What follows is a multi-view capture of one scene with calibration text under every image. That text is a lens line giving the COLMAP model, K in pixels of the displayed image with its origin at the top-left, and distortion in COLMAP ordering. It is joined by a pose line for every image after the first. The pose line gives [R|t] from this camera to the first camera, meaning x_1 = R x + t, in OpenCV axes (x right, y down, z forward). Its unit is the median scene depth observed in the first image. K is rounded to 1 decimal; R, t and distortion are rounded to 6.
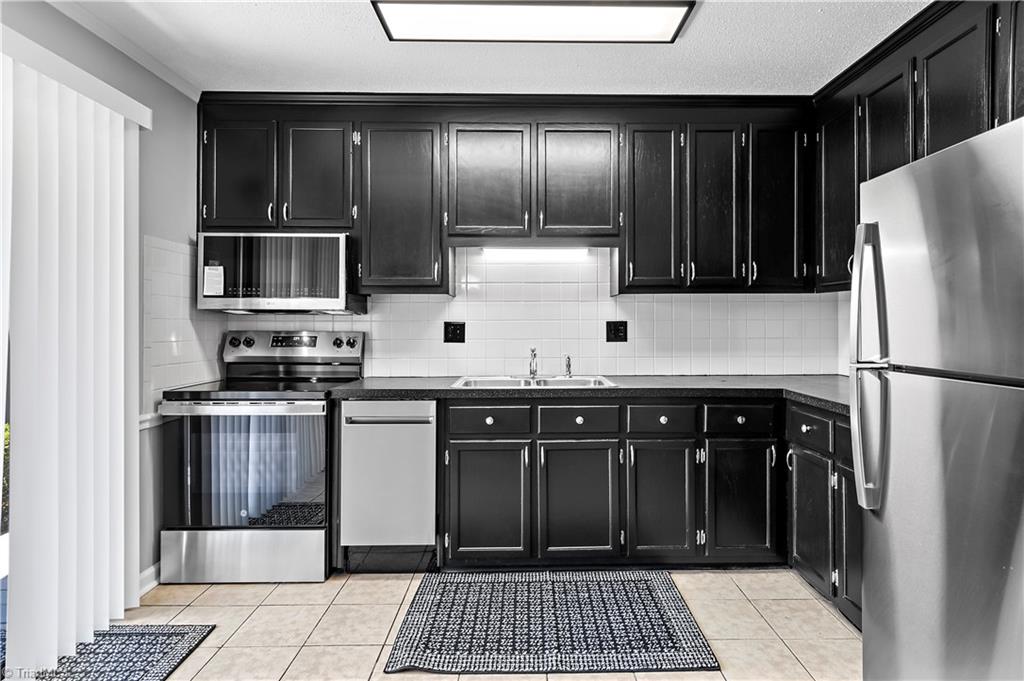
lens RADIAL K [[563.2, 0, 515.5], [0, 563.2, 320.7], [0, 0, 1]] dist [0.006134, 0.000274]
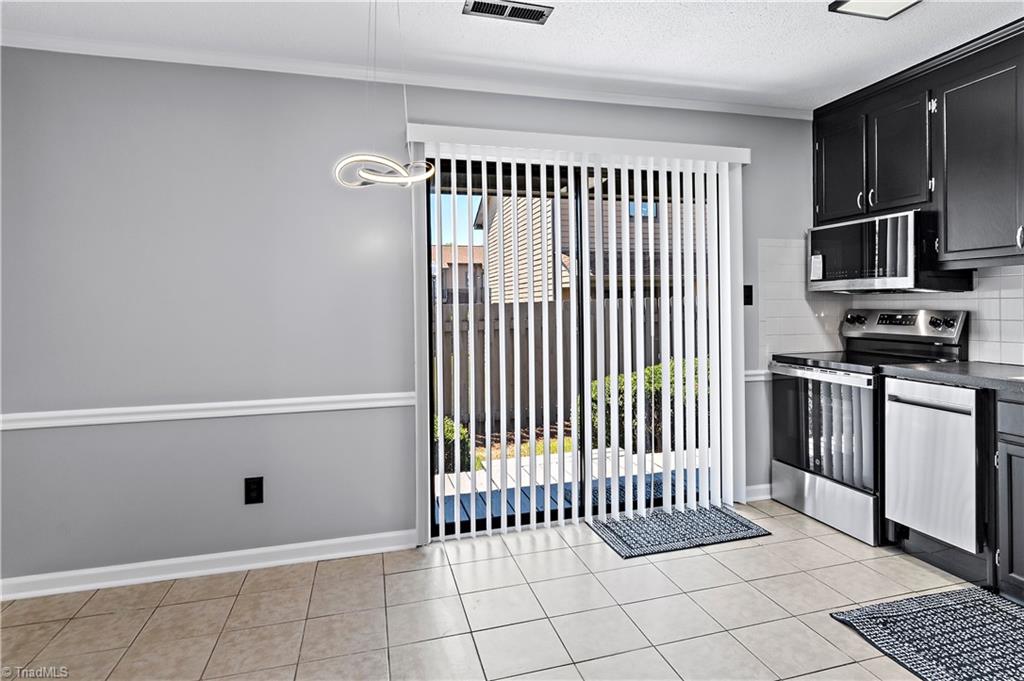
lens RADIAL K [[563.2, 0, 526.0], [0, 563.2, 304.9], [0, 0, 1]] dist [0.006134, 0.000274]
pose [[0.264256, -0.004965, -0.964440, 0.500211], [0.016633, 0.999861, -0.000590, -0.000971], [0.964309, -0.015886, 0.264302, 0.095429]]
